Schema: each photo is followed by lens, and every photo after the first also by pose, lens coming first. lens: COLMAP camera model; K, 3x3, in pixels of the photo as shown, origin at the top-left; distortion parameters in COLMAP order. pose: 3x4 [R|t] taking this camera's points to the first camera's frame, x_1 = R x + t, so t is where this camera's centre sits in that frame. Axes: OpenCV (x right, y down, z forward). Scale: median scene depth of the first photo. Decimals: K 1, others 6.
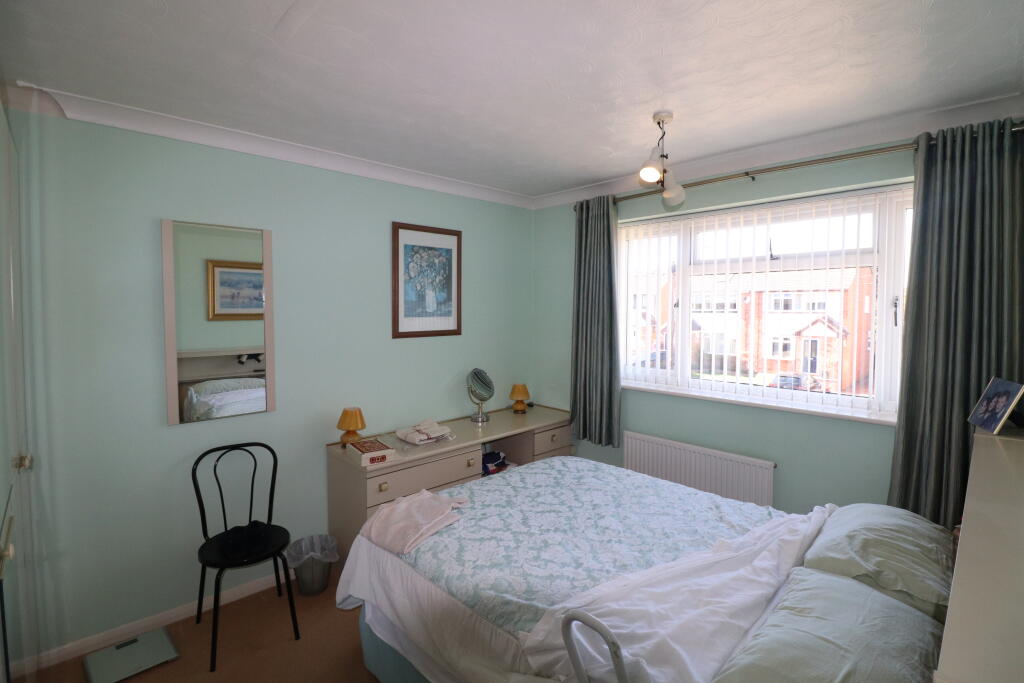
lens RADIAL K [[472.5, 0, 515.0], [0, 472.5, 325.4], [0, 0, 1]] dist [-0.024878, -0.000306]
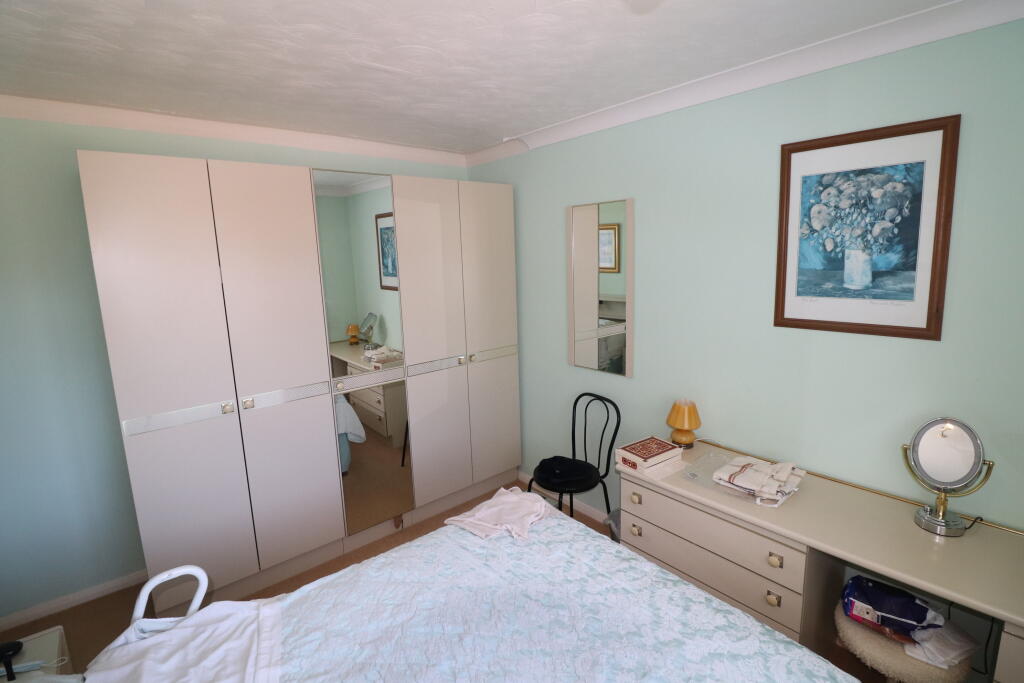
lens RADIAL K [[472.5, 0, 515.0], [0, 472.5, 325.4], [0, 0, 1]] dist [-0.024878, -0.000306]
pose [[-0.061895, 0.151284, -0.986551, 0.402998], [-0.006866, 0.988358, 0.151992, -0.068660], [0.998059, 0.016181, -0.060135, 0.647793]]
